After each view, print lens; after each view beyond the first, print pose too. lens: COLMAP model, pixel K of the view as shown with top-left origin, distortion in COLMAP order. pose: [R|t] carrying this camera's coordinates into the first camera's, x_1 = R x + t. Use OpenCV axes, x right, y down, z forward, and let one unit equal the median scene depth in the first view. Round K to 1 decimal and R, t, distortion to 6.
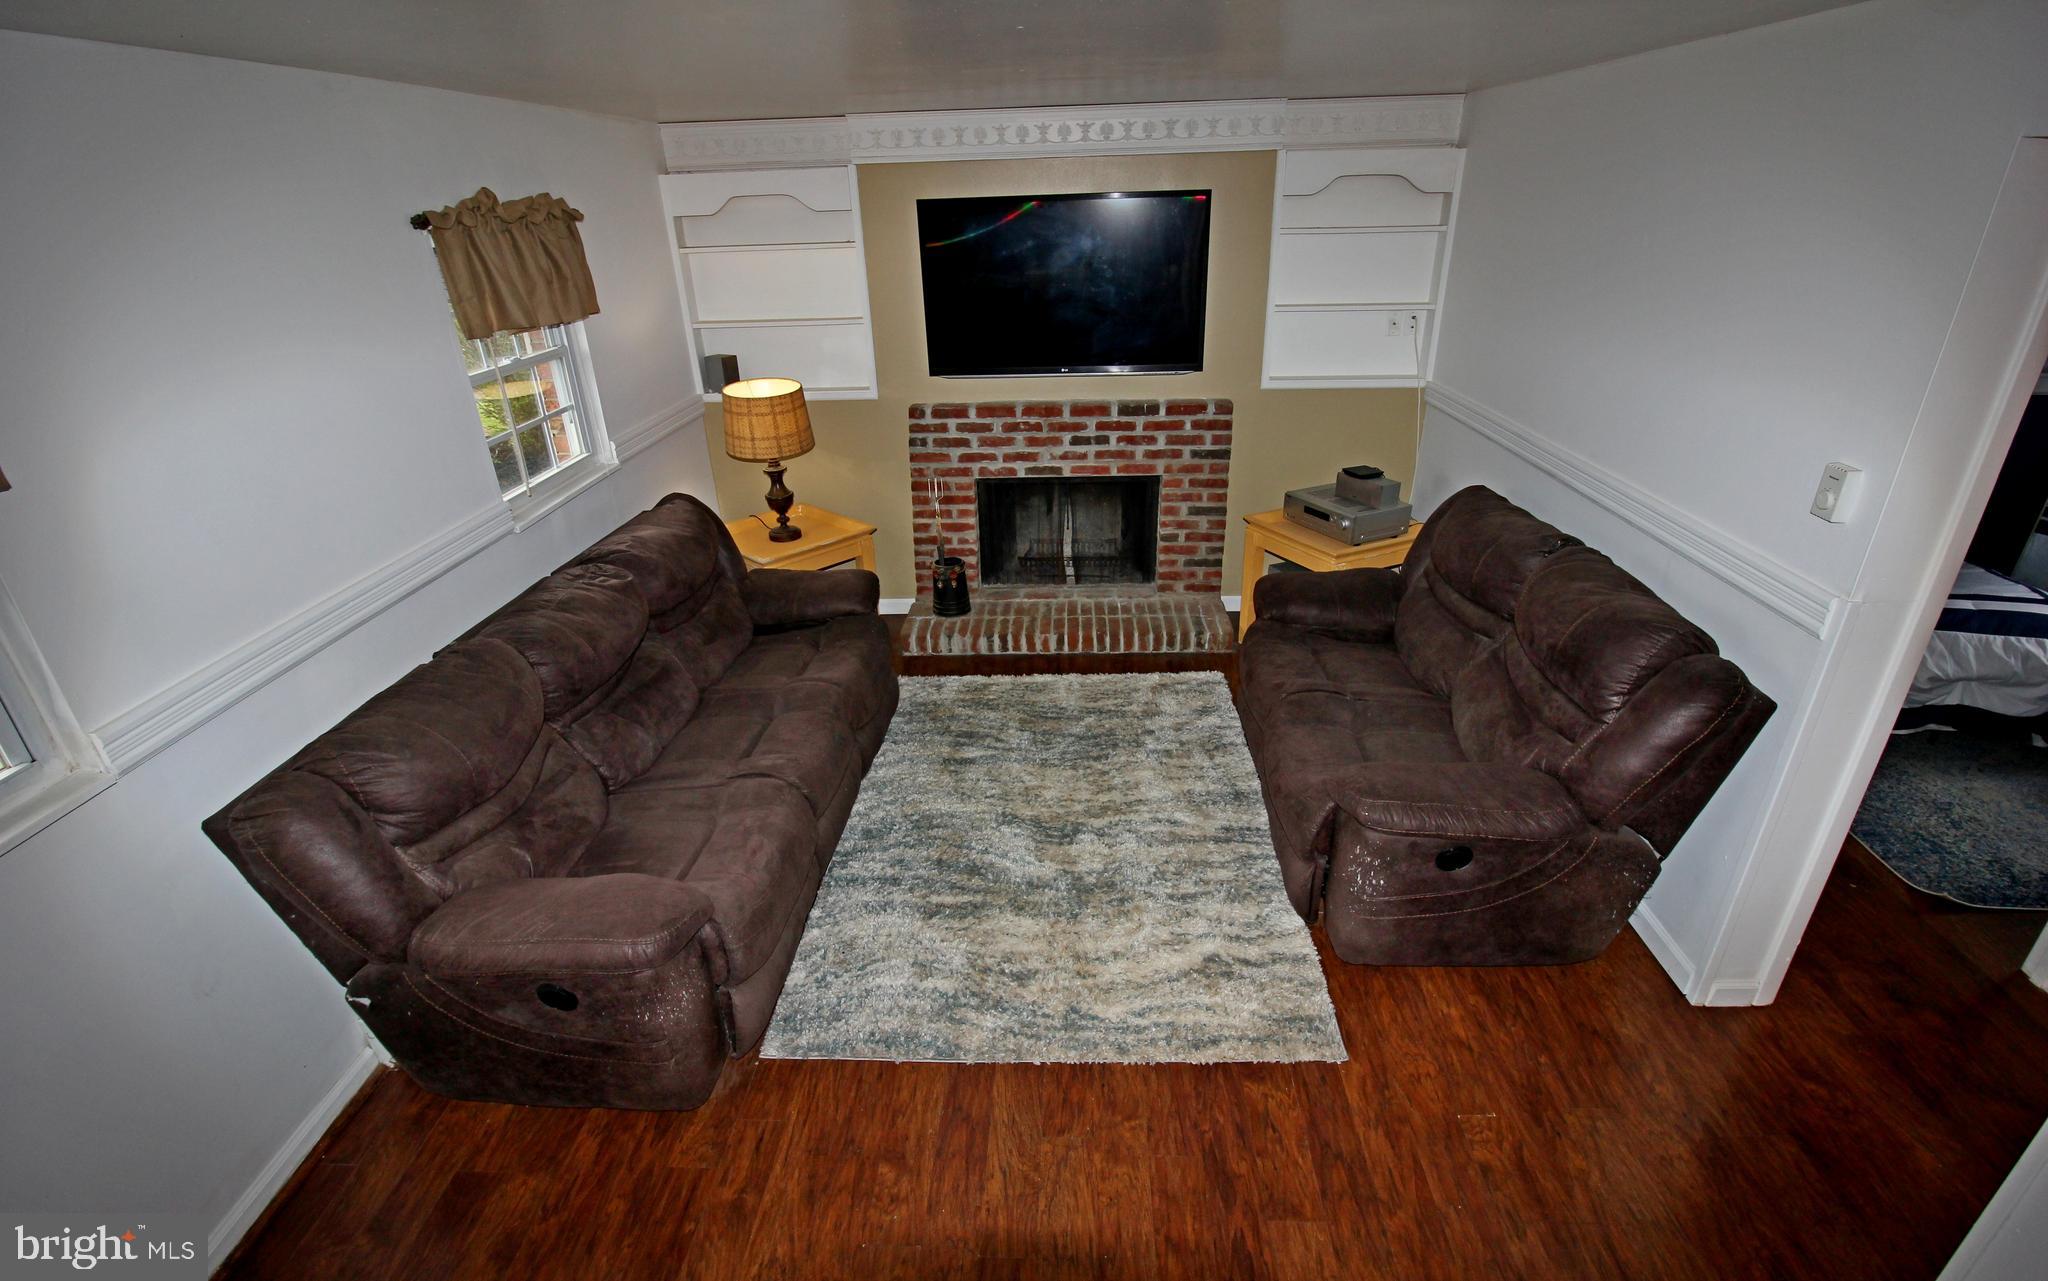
lens RADIAL K [[950.1, 0, 1026.3], [0, 950.1, 640.5], [0, 0, 1]] dist [-0.000887, -0.000002]
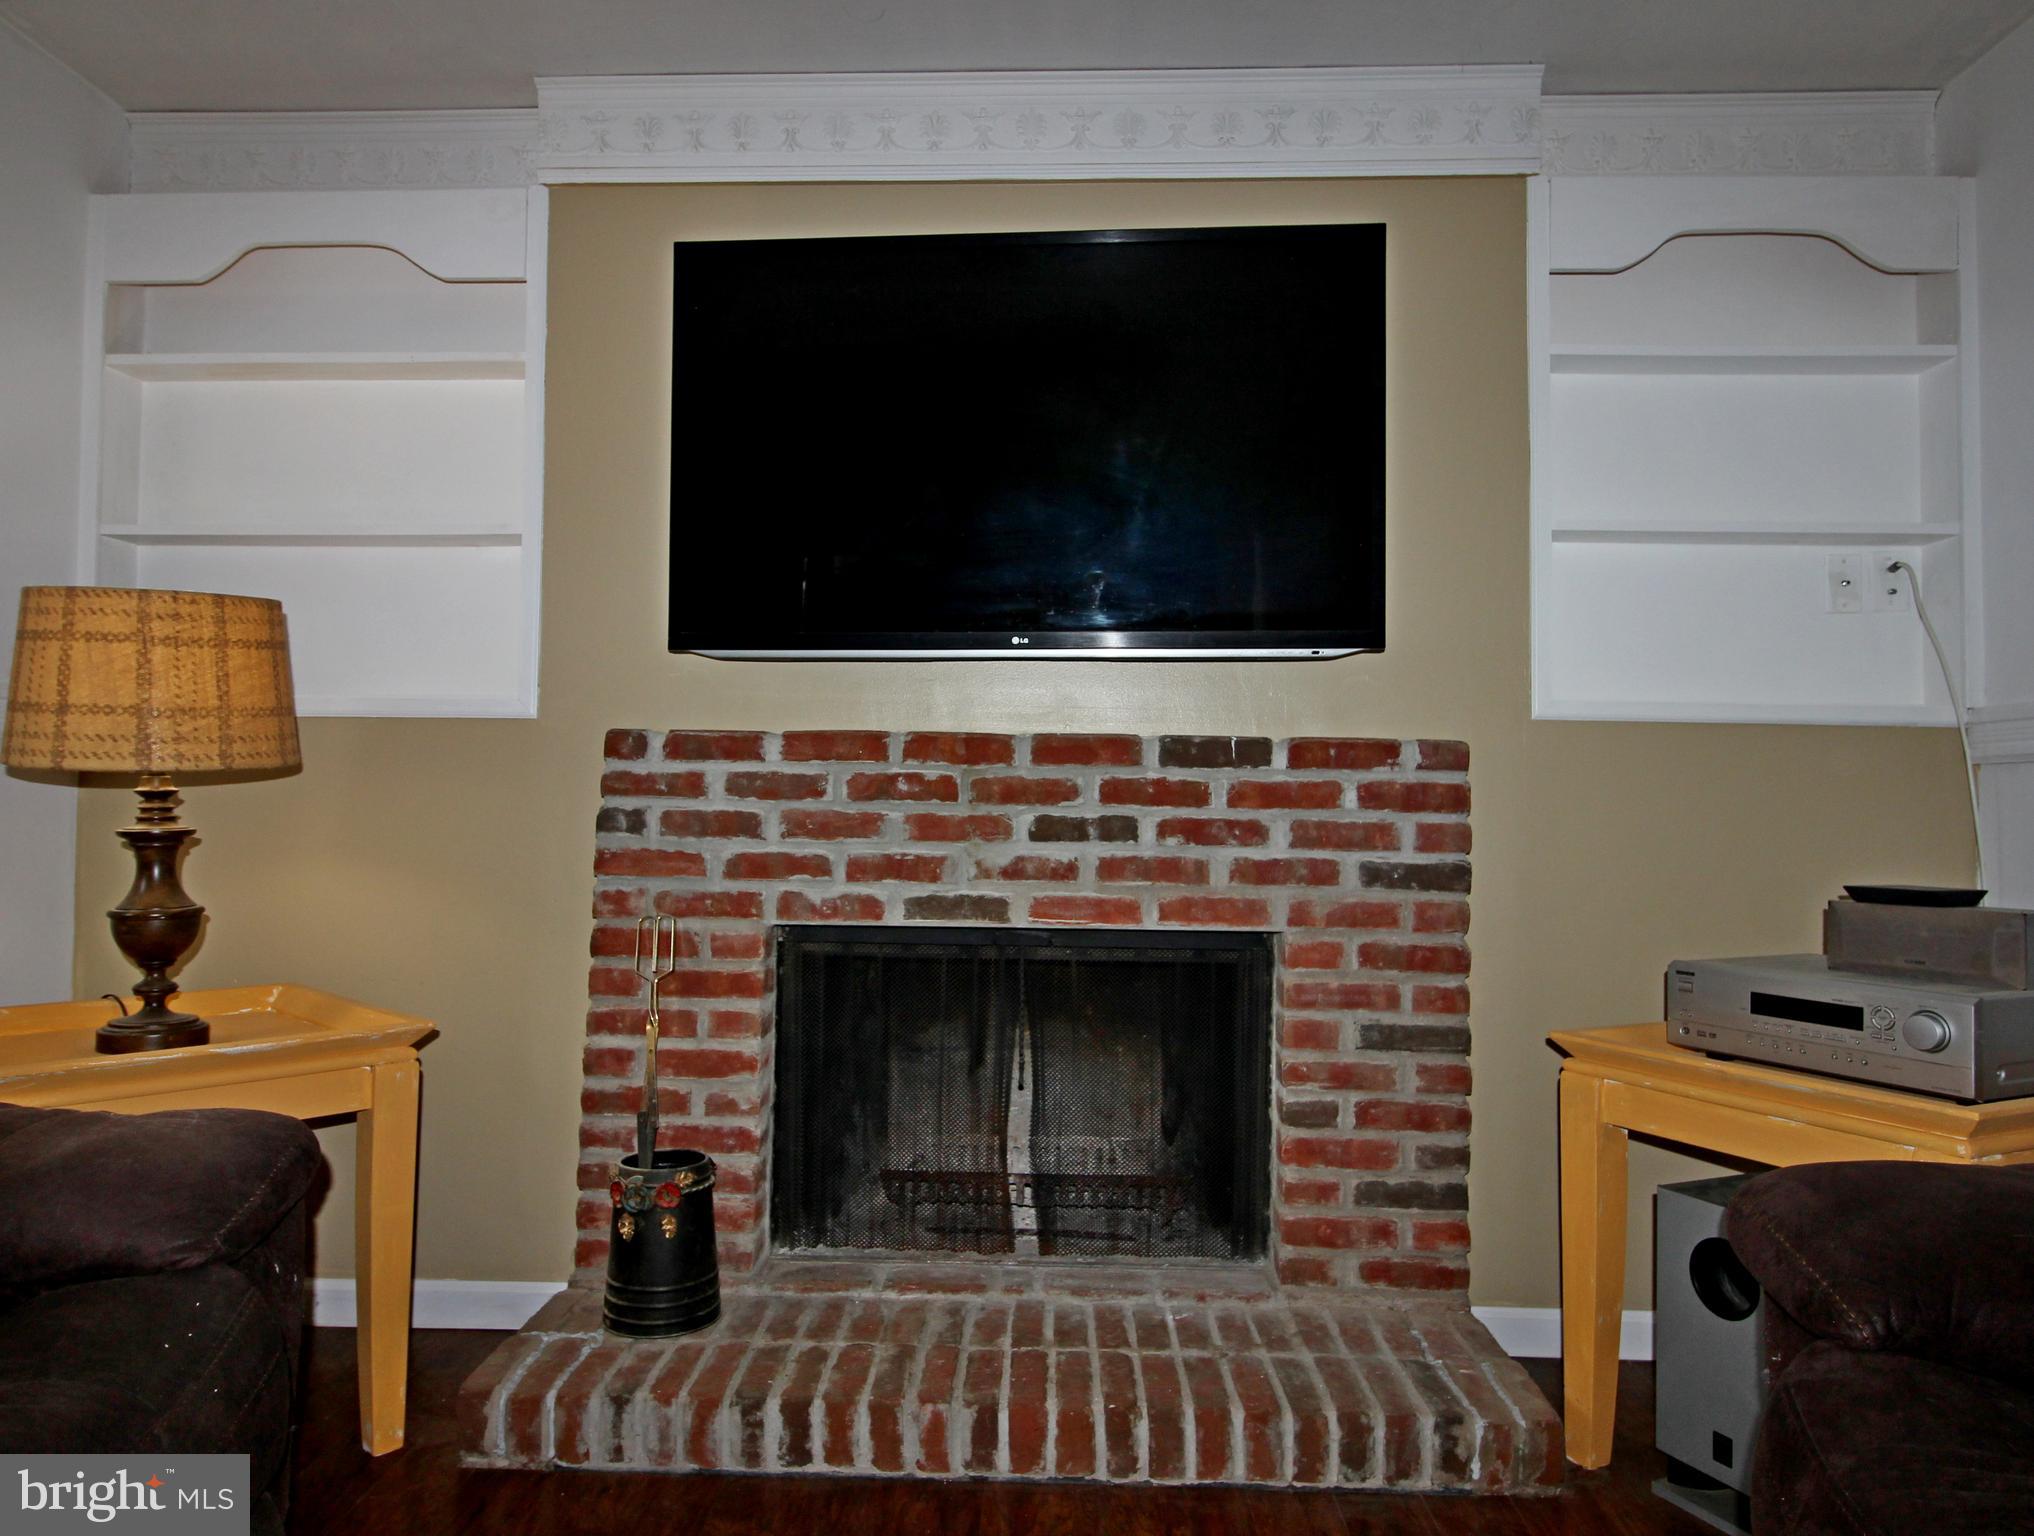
lens RADIAL K [[1326.6, 0, 991.9], [0, 1326.6, 785.5], [0, 0, 1]] dist [0.004978, -0.002794]
pose [[0.999250, 0.038721, 0.000933, 0.029576], [-0.034227, 0.894047, -0.446664, 0.005265], [-0.018129, 0.446297, 0.894701, 0.528738]]
